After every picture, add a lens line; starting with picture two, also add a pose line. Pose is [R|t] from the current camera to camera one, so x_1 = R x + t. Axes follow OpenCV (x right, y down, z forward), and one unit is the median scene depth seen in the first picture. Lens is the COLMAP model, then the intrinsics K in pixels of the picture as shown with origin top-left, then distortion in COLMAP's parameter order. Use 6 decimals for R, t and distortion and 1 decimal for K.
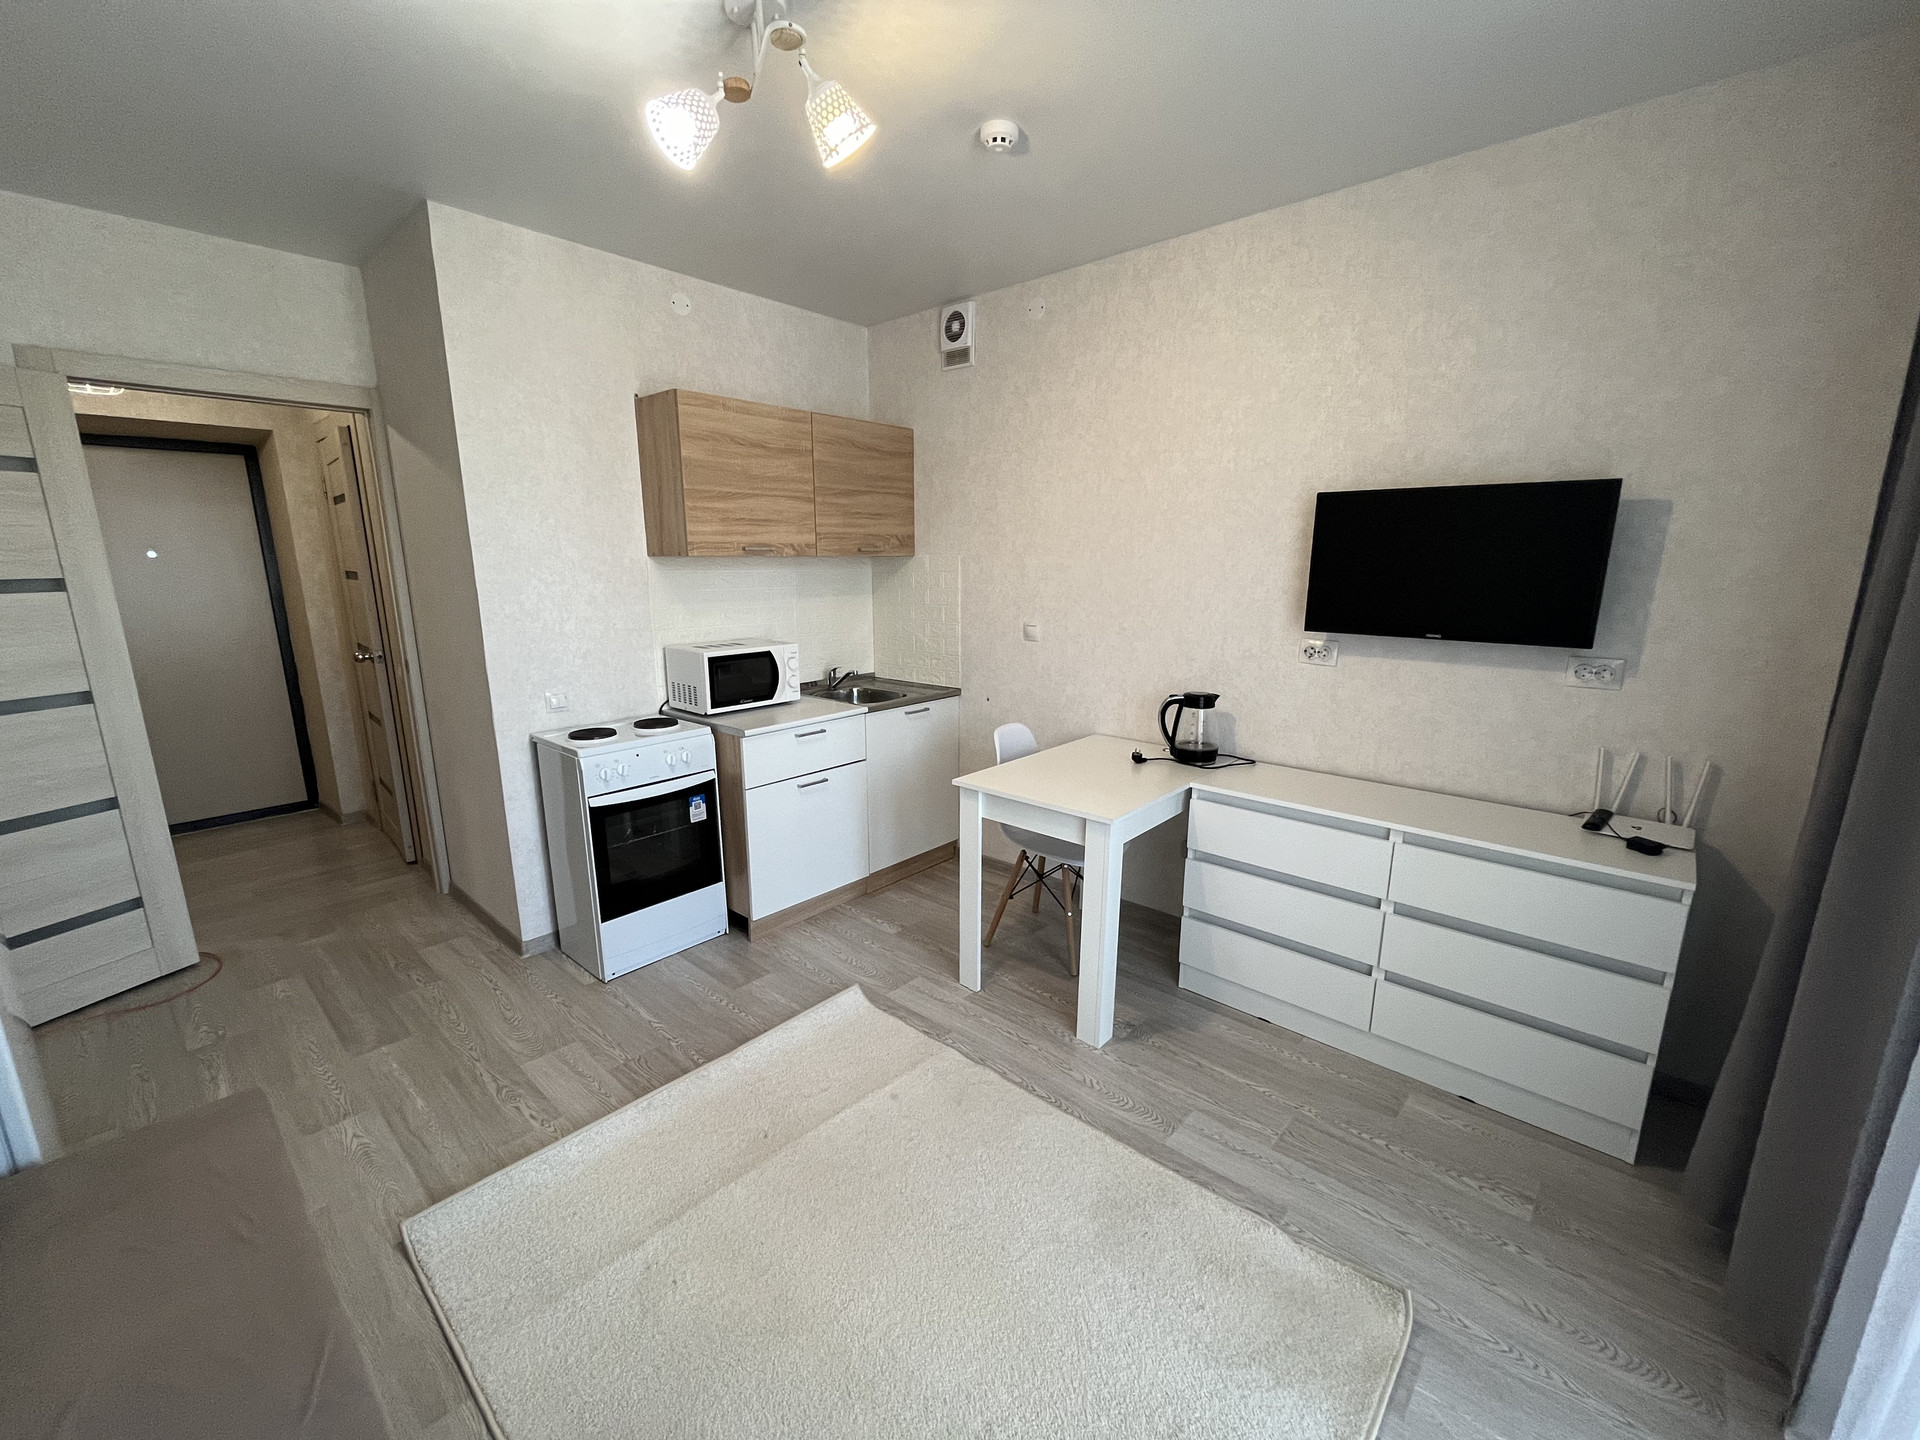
lens RADIAL K [[777.1, 0, 955.9], [0, 777.1, 729.7], [0, 0, 1]] dist [-0.005587, 0.000042]
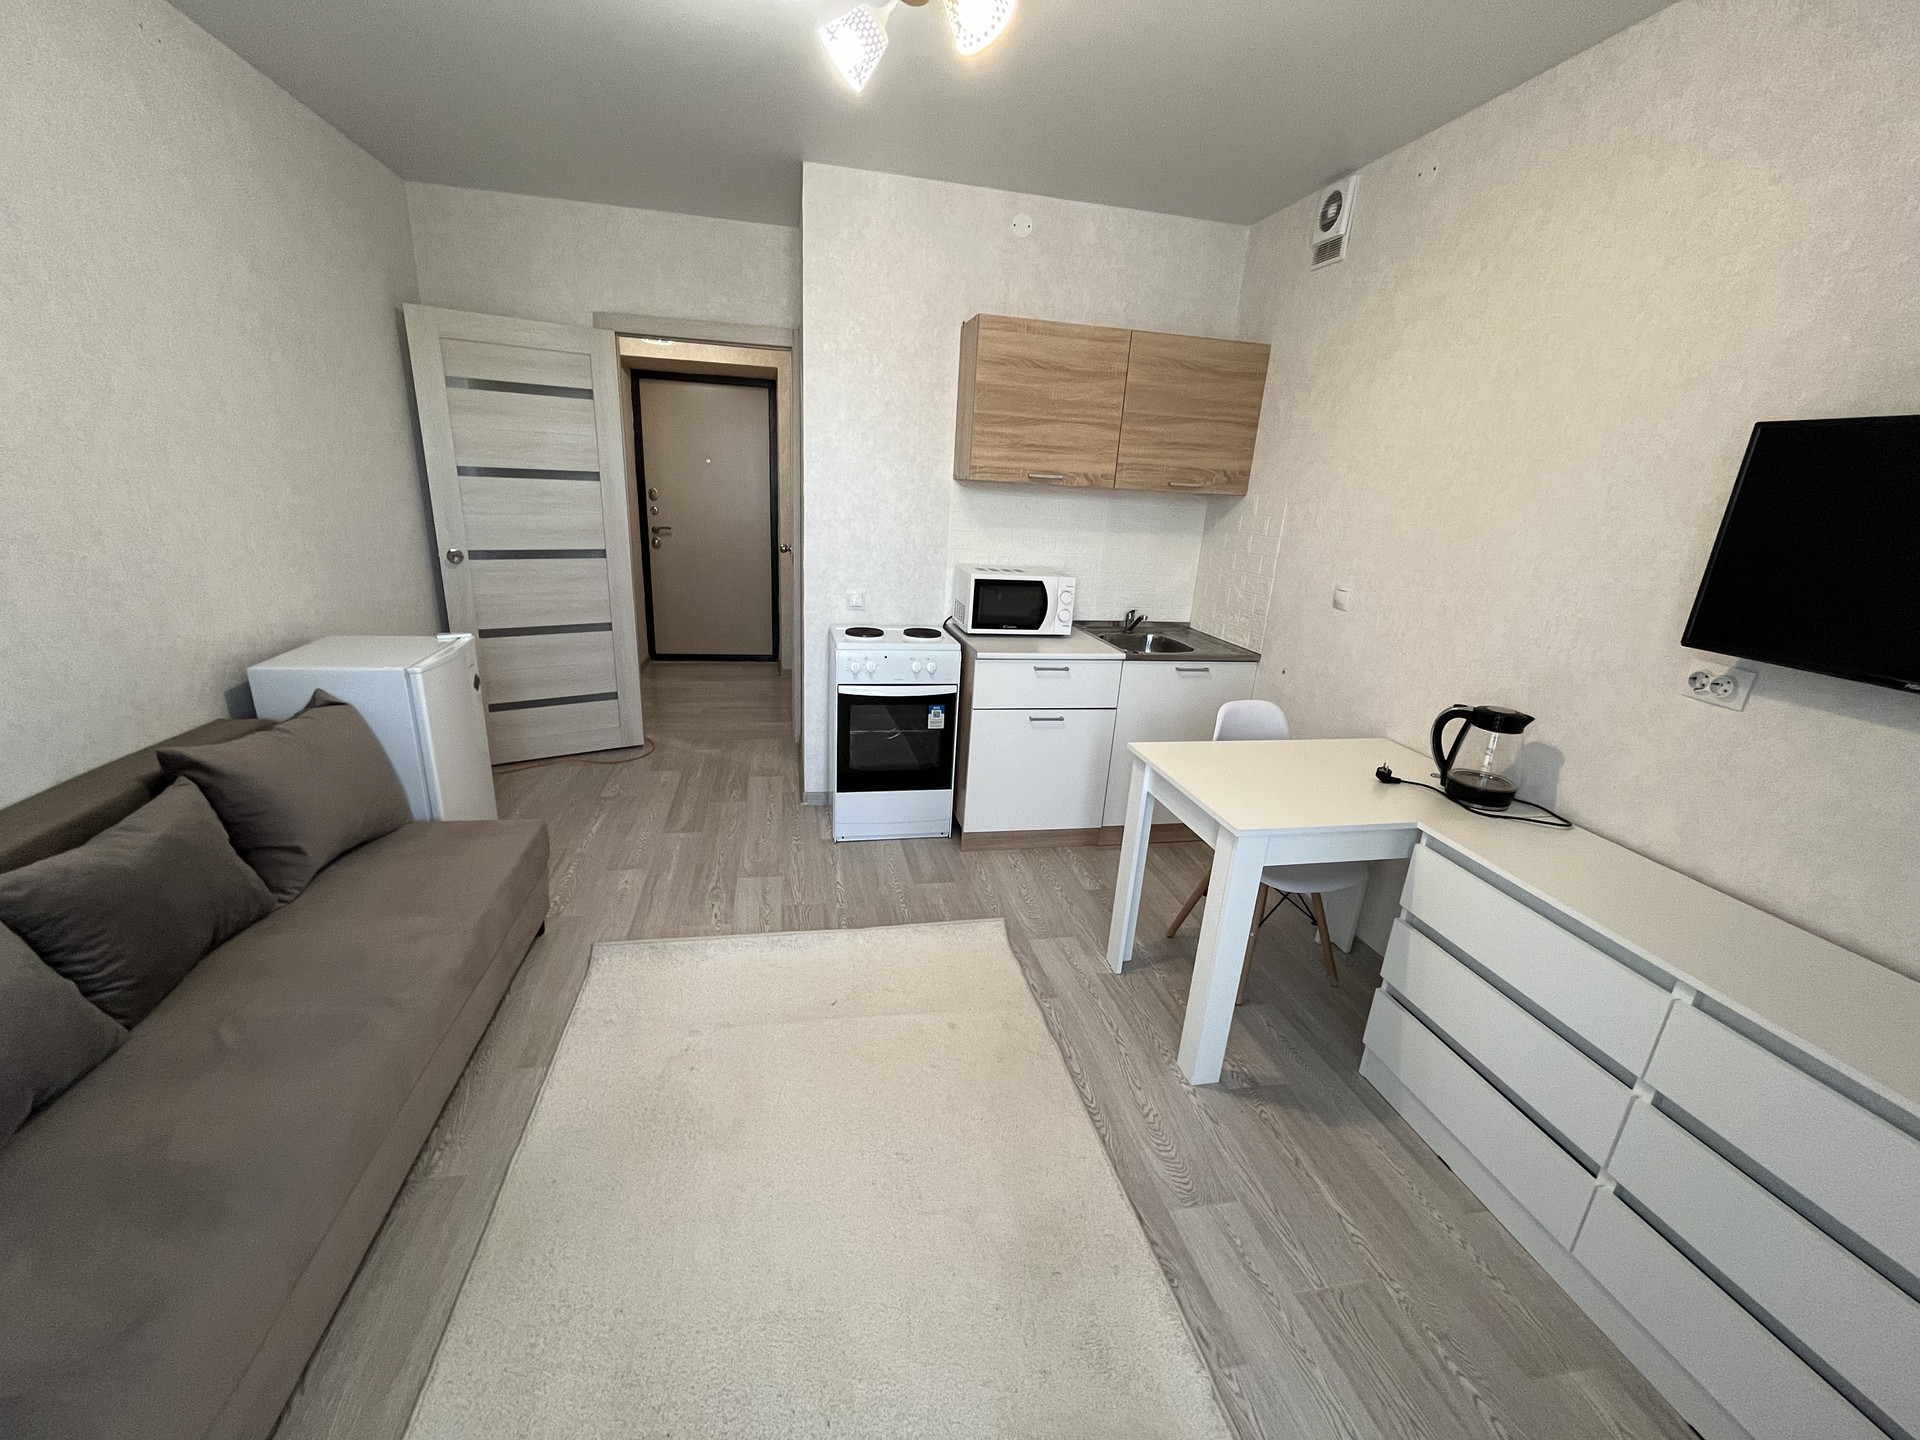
lens RADIAL K [[777.1, 0, 953.7], [0, 777.1, 730.2], [0, 0, 1]] dist [-0.005587, 0.000042]
pose [[0.801918, 0.227453, -0.552443, 0.302144], [-0.184084, 0.973773, 0.133709, -0.031019], [0.568367, -0.005528, 0.822757, 0.125809]]
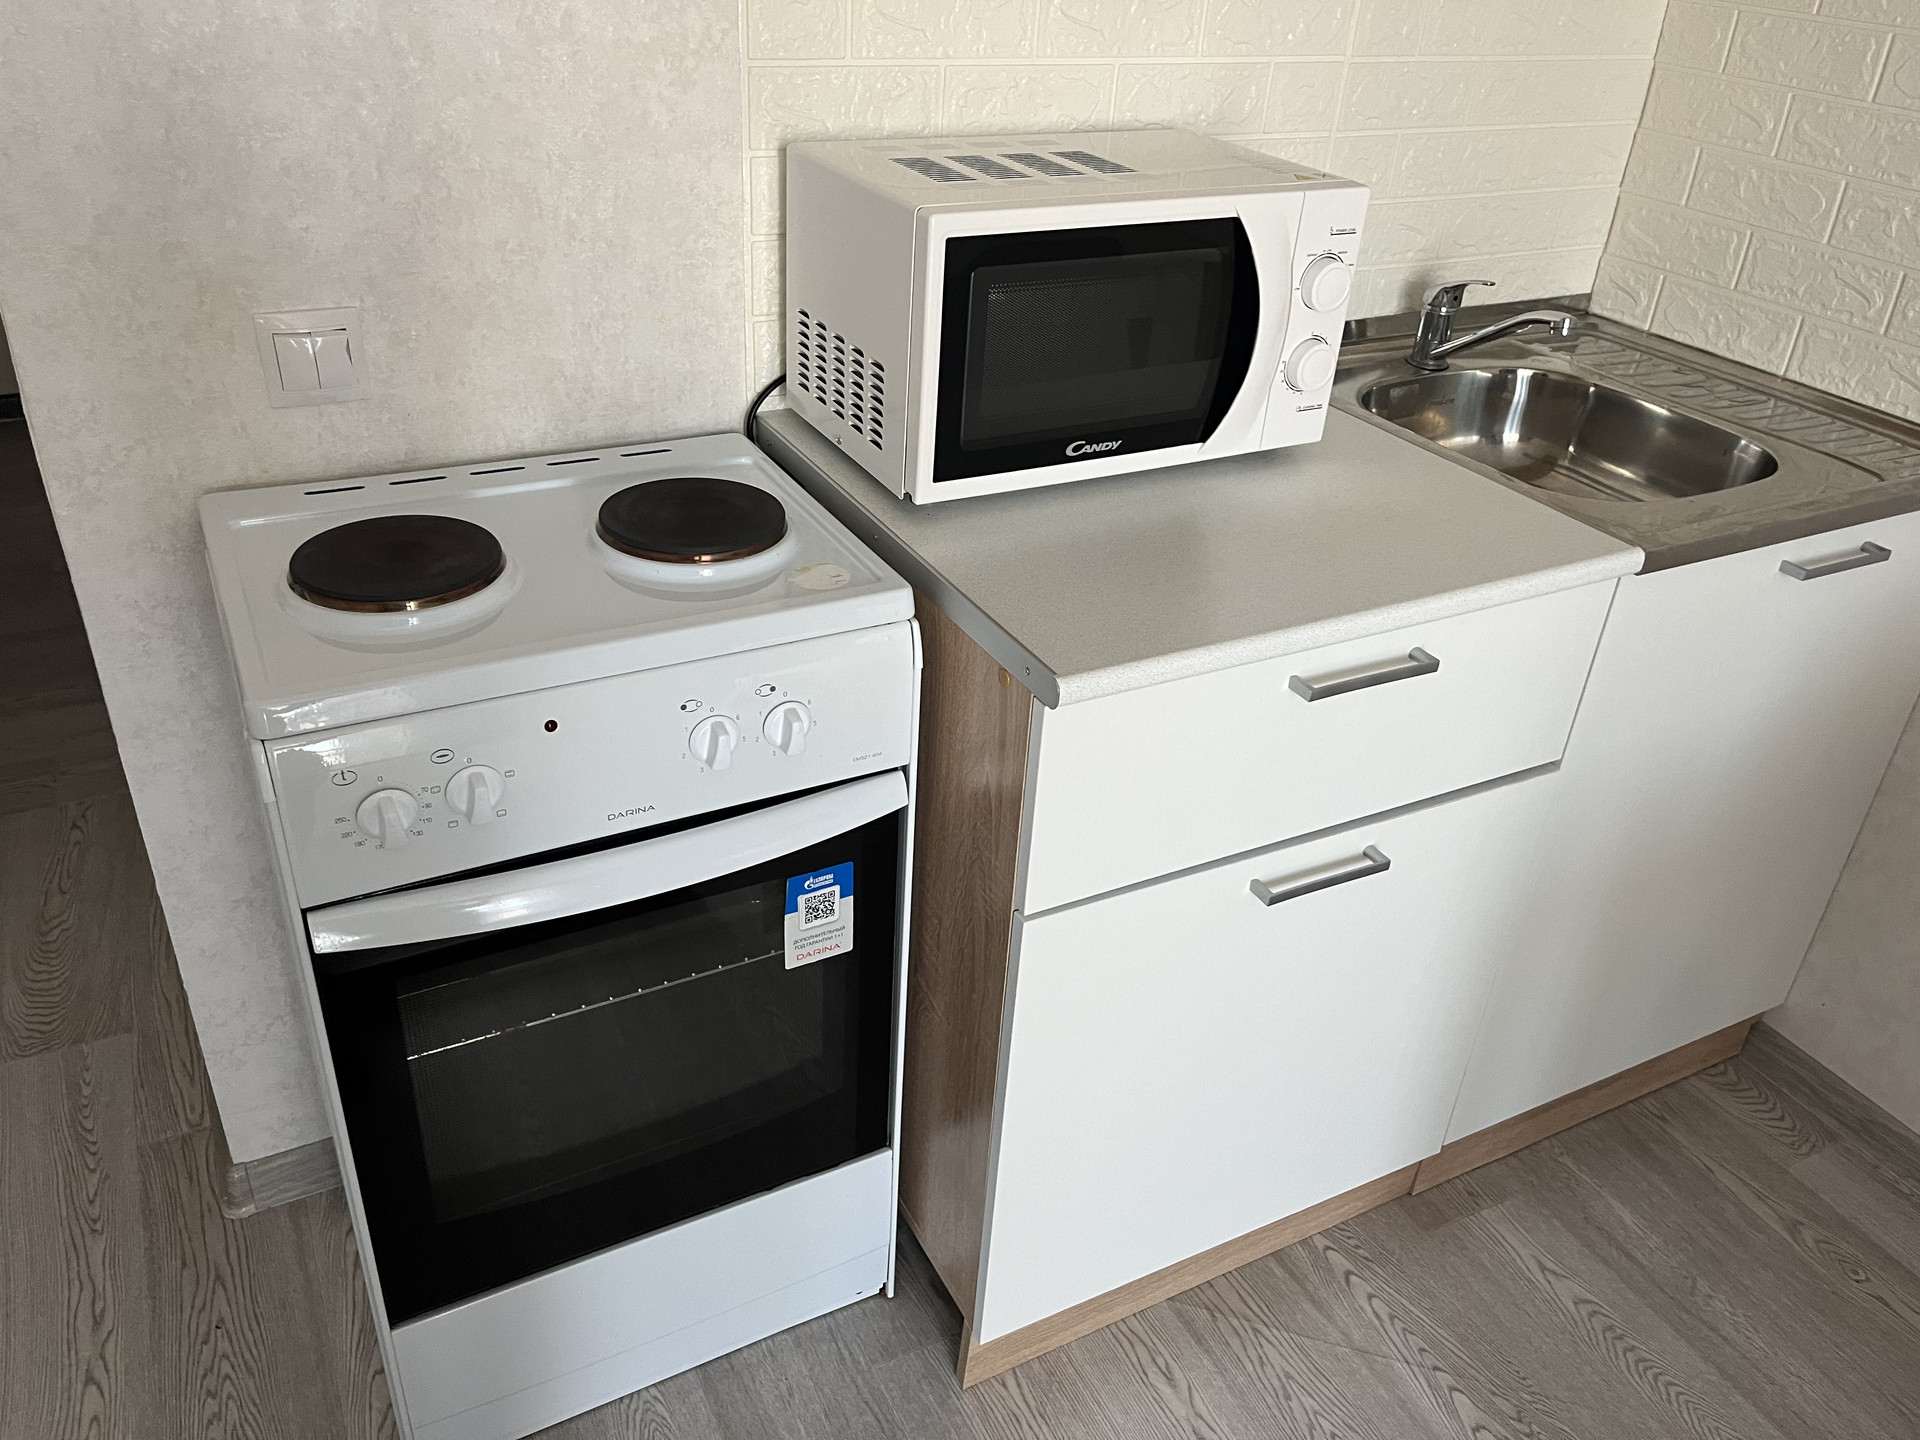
lens RADIAL K [[1492.0, 0, 957.0], [0, 1492.0, 723.3], [0, 0, 1]] dist [0.010996, 0.002104]
pose [[0.932326, 0.228178, -0.280541, -0.188766], [-0.130404, 0.935737, 0.327706, -0.109403], [0.337287, -0.268945, 0.902167, 0.650412]]
